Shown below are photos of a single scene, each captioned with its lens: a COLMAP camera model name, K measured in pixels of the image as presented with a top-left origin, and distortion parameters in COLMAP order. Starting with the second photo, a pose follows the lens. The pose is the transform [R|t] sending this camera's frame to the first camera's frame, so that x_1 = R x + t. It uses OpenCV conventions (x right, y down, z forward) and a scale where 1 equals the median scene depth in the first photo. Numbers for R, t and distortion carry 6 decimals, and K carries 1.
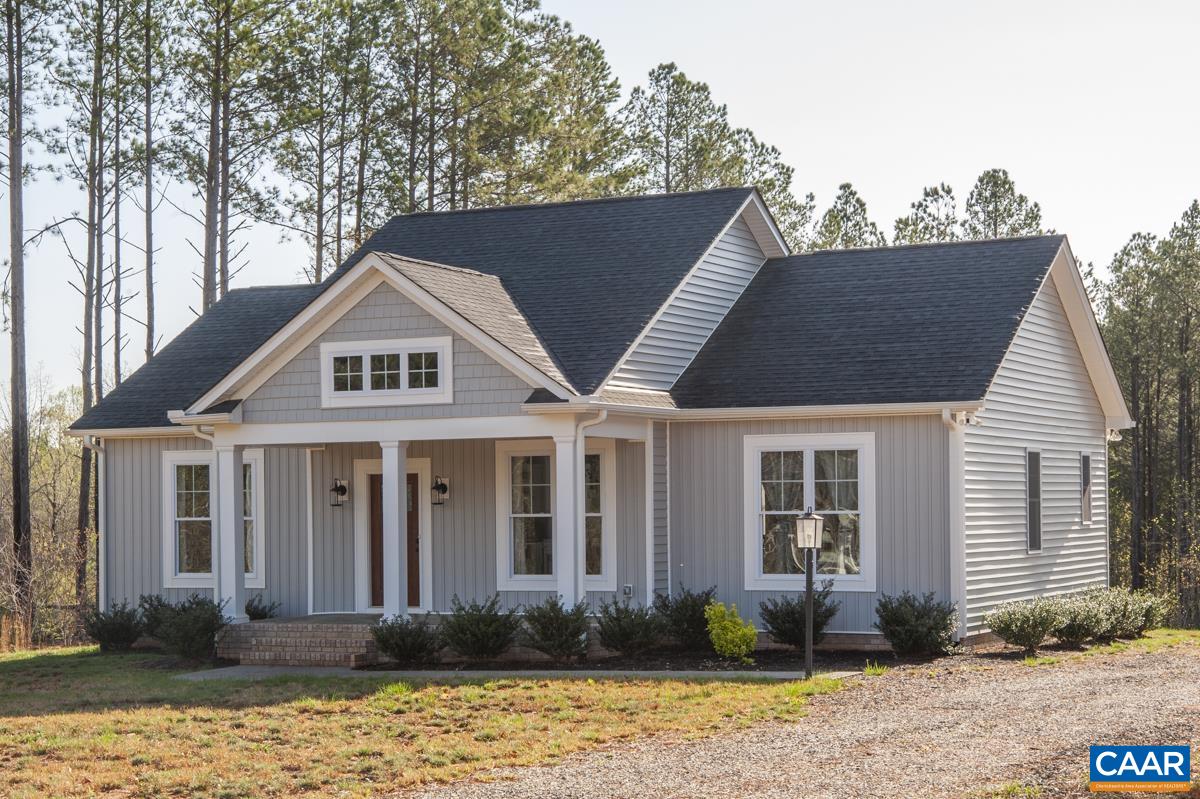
lens RADIAL K [[2136.5, 0, 602.2], [0, 2136.5, 461.1], [0, 0, 1]] dist [0.153445, 0.272359]
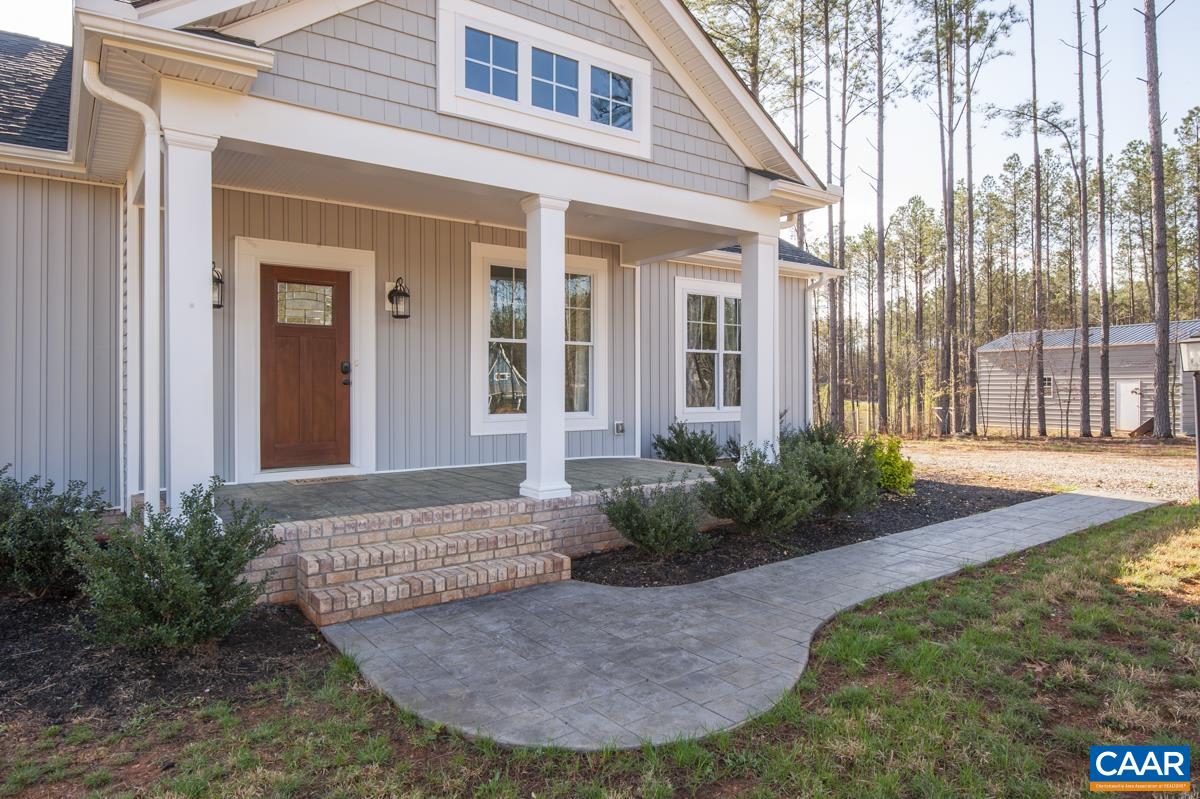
lens RADIAL K [[732.8, 0, 593.0], [0, 732.8, 387.5], [0, 0, 1]] dist [-0.002878, -0.000569]
pose [[0.474364, 0.009706, 0.880275, -0.272789], [-0.022581, 0.999744, 0.001146, 0.043682], [-0.880039, -0.020421, 0.474462, 0.871562]]
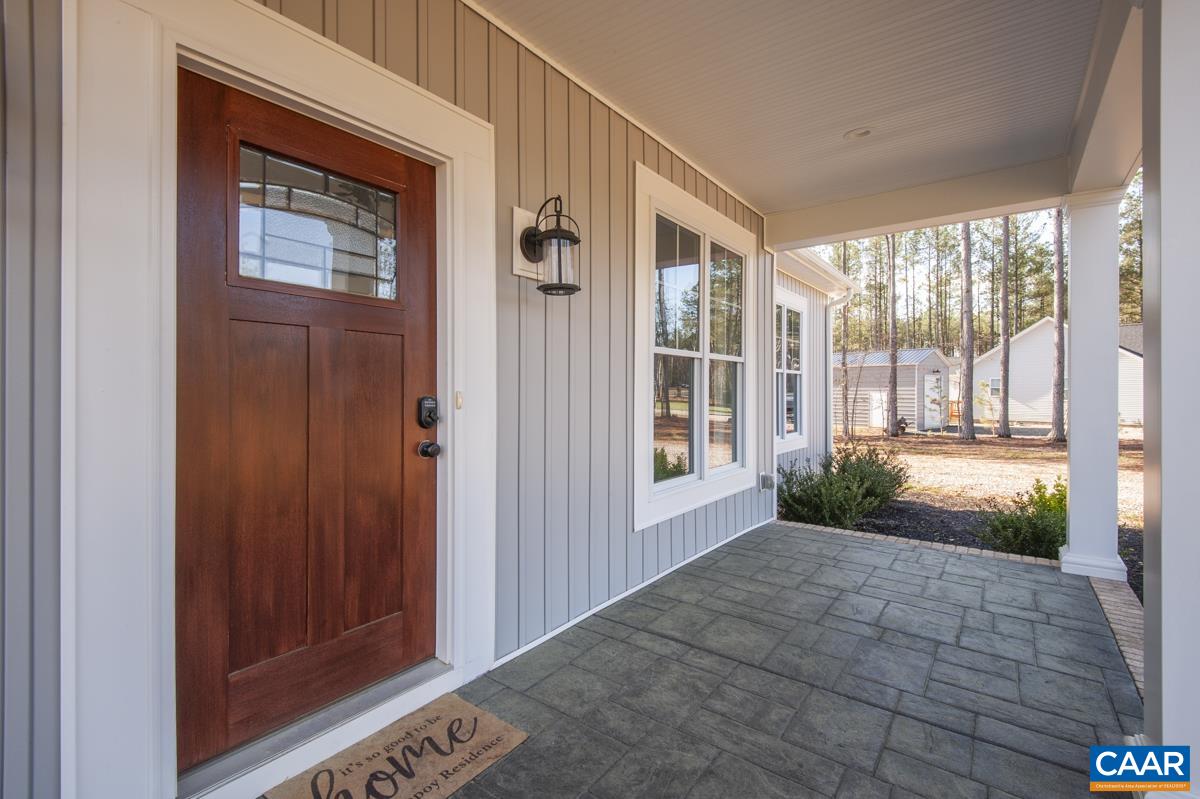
lens RADIAL K [[547.5, 0, 604.8], [0, 547.5, 391.5], [0, 0, 1]] dist [0.003165, -0.006902]
pose [[0.183103, 0.006583, 0.983072, -0.158828], [-0.028416, 0.999595, -0.001401, 0.035783], [-0.982683, -0.027679, 0.183216, 1.029417]]
